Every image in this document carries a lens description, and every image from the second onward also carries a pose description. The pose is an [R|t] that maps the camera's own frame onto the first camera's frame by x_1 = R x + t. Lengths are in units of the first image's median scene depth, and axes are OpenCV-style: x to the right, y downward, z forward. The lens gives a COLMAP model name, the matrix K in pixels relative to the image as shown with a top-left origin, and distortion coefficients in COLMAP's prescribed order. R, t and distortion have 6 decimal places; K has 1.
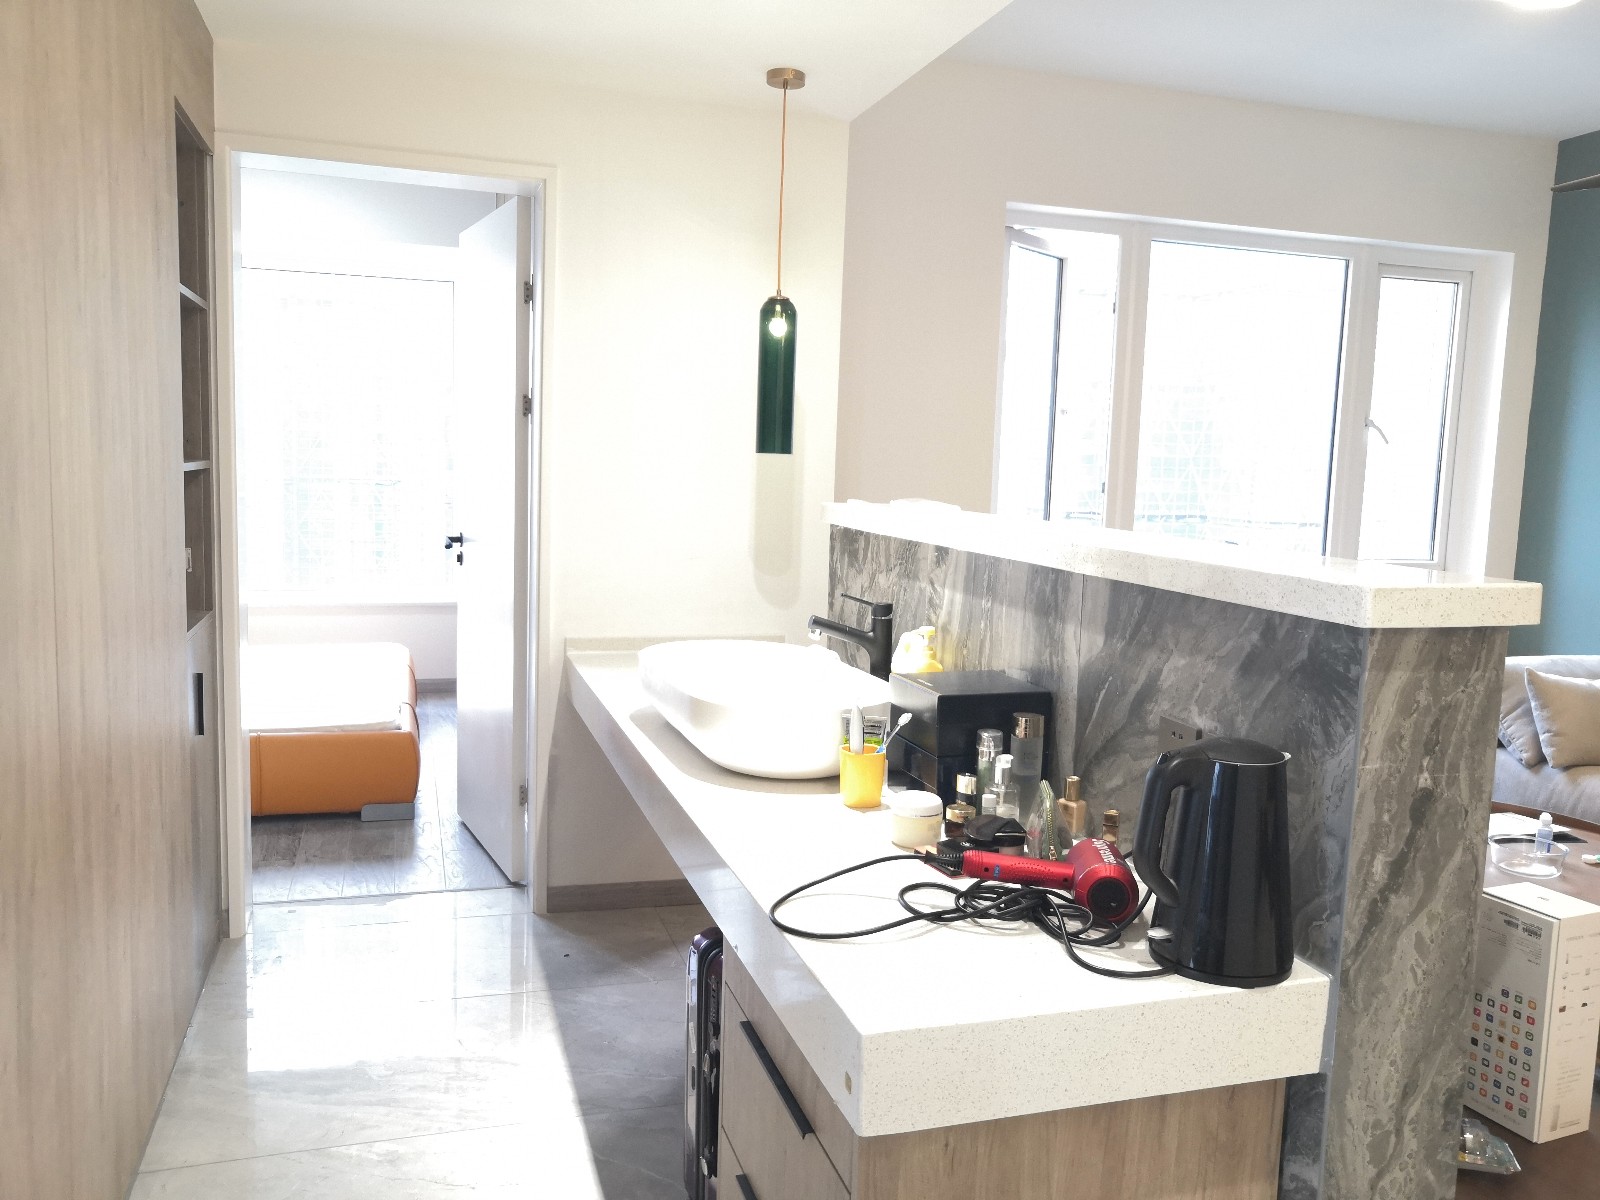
lens RADIAL K [[1260.6, 0, 798.0], [0, 1260.6, 599.4], [0, 0, 1]] dist [0.007393, 0.009469]
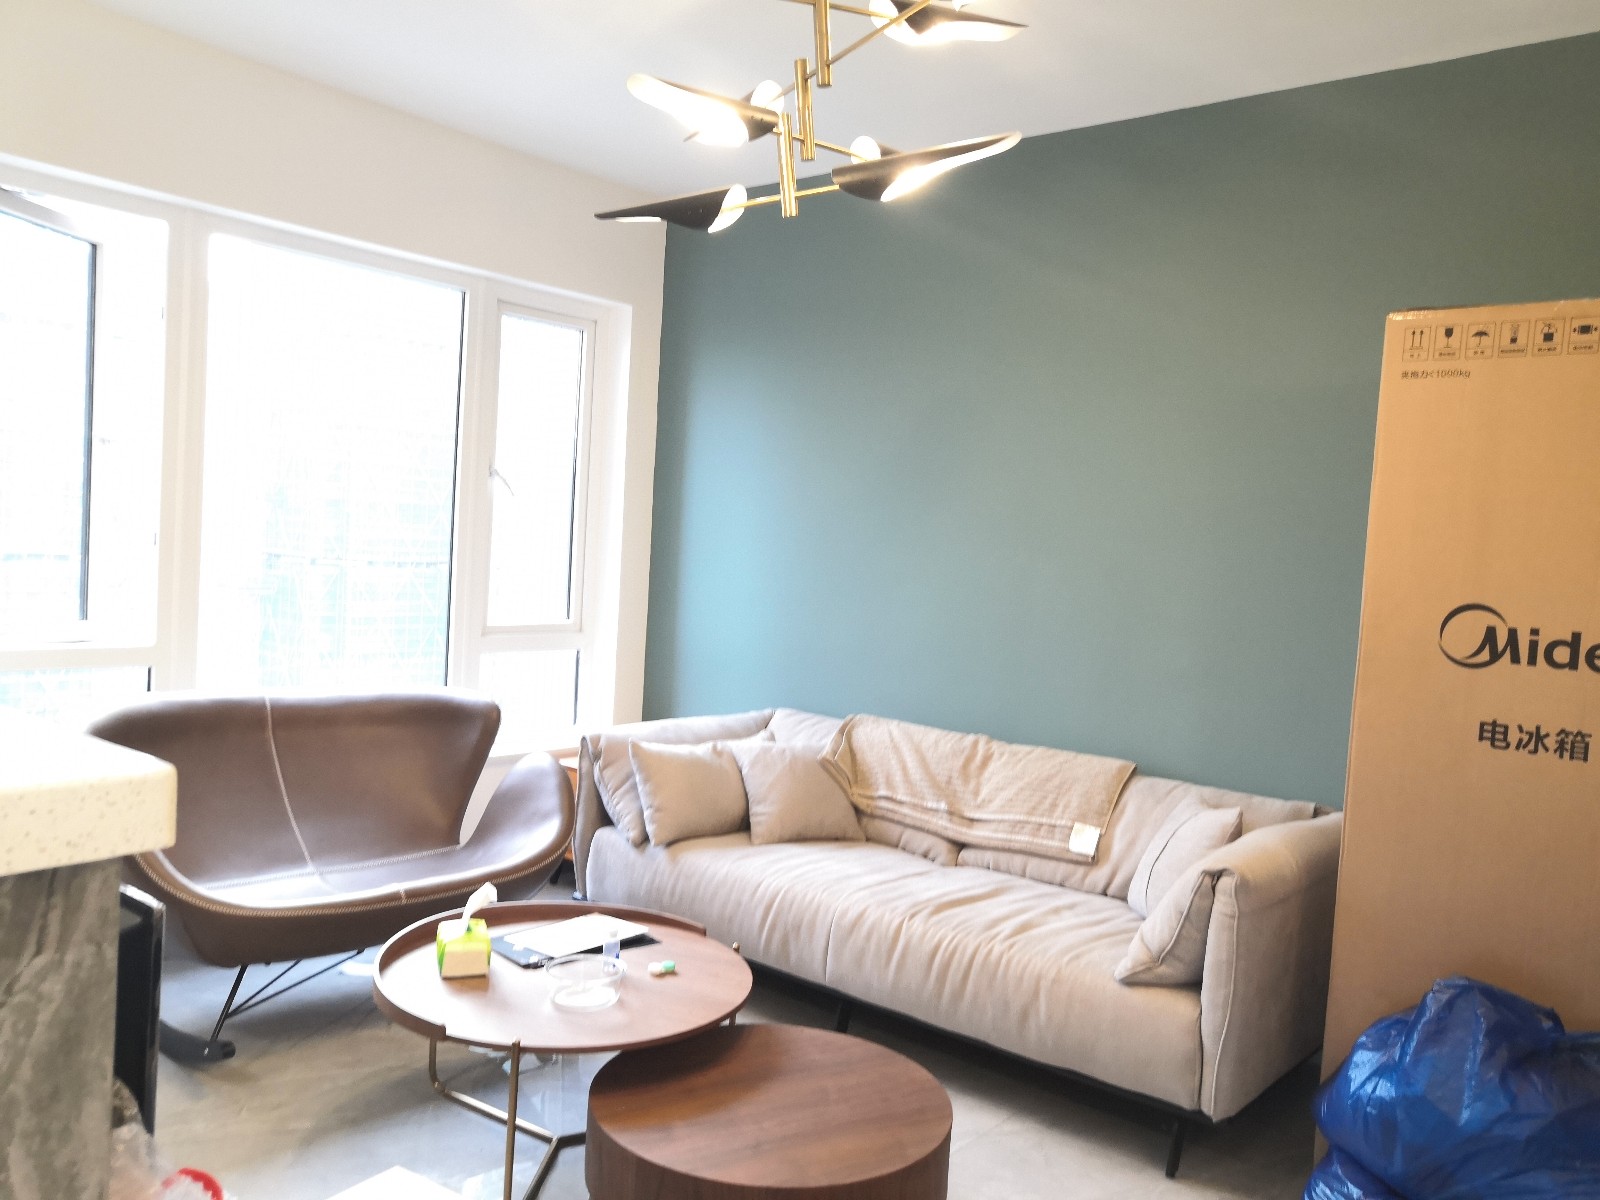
lens RADIAL K [[1260.6, 0, 800.3], [0, 1260.6, 599.9], [0, 0, 1]] dist [0.007393, 0.009469]
pose [[0.841996, -0.014596, 0.539286, 0.181380], [0.034047, 0.999079, -0.026118, -0.020101], [-0.538408, 0.040352, 0.841717, 0.146933]]
